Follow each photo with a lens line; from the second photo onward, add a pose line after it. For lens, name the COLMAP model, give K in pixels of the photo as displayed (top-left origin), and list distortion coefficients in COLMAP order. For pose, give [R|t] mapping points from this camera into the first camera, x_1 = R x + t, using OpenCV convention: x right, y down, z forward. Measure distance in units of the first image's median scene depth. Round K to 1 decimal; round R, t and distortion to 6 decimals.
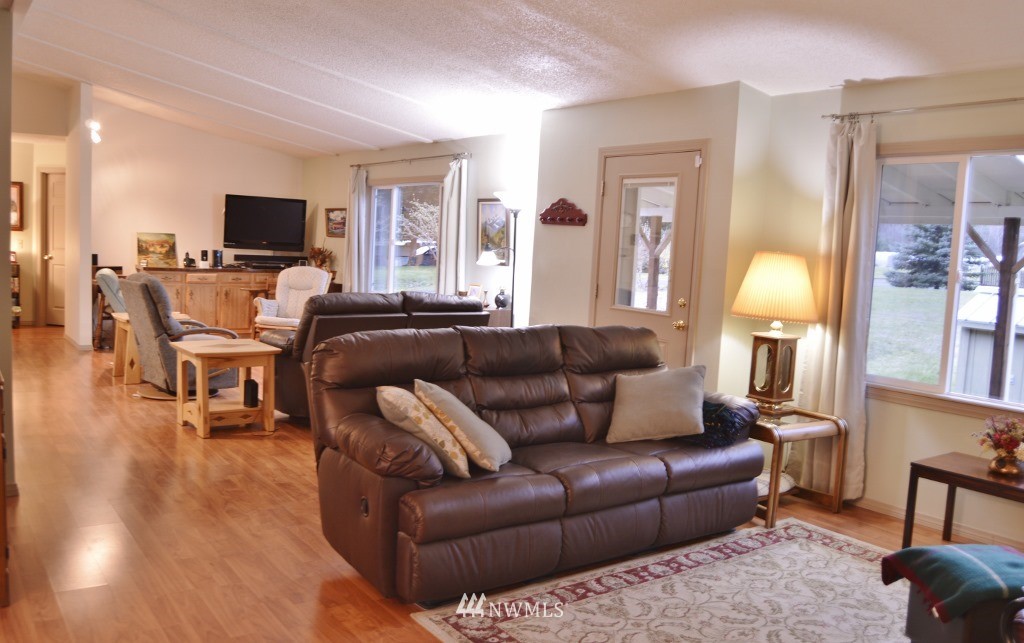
lens RADIAL K [[843.5, 0, 512.0], [0, 843.5, 321.5], [0, 0, 1]] dist [-0.094867, 0.048769]
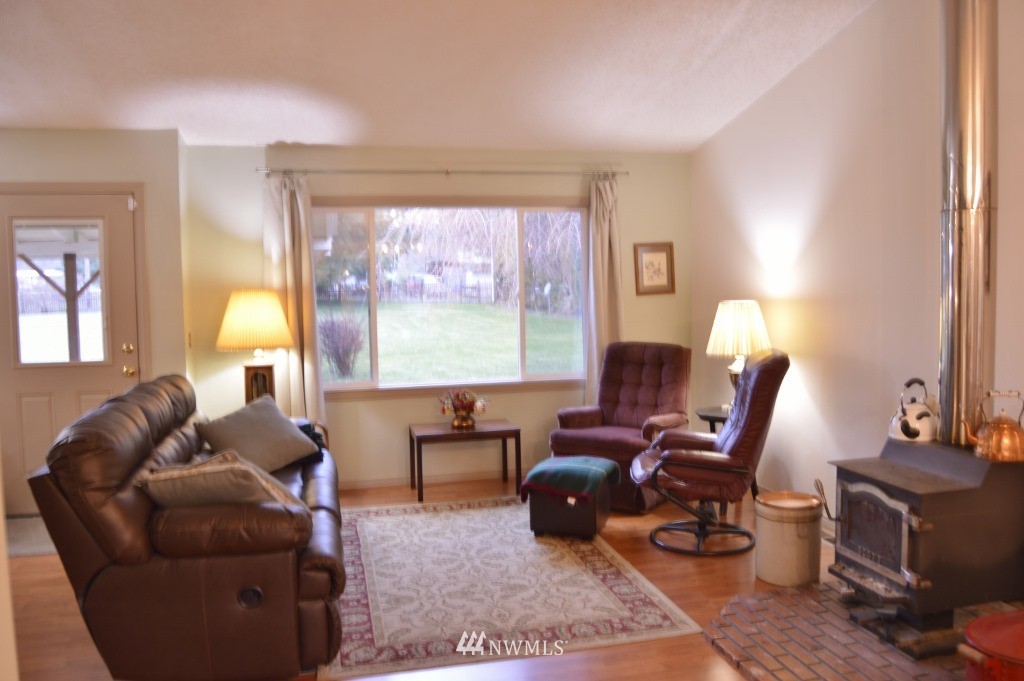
lens RADIAL K [[804.3, 0, 539.4], [0, 804.3, 337.6], [0, 0, 1]] dist [-0.090702, 0.007949]
pose [[0.372243, -0.114406, 0.921057, -0.259430], [0.120593, 0.989923, 0.074223, -0.025106], [-0.920268, 0.083444, 0.382289, 0.119843]]
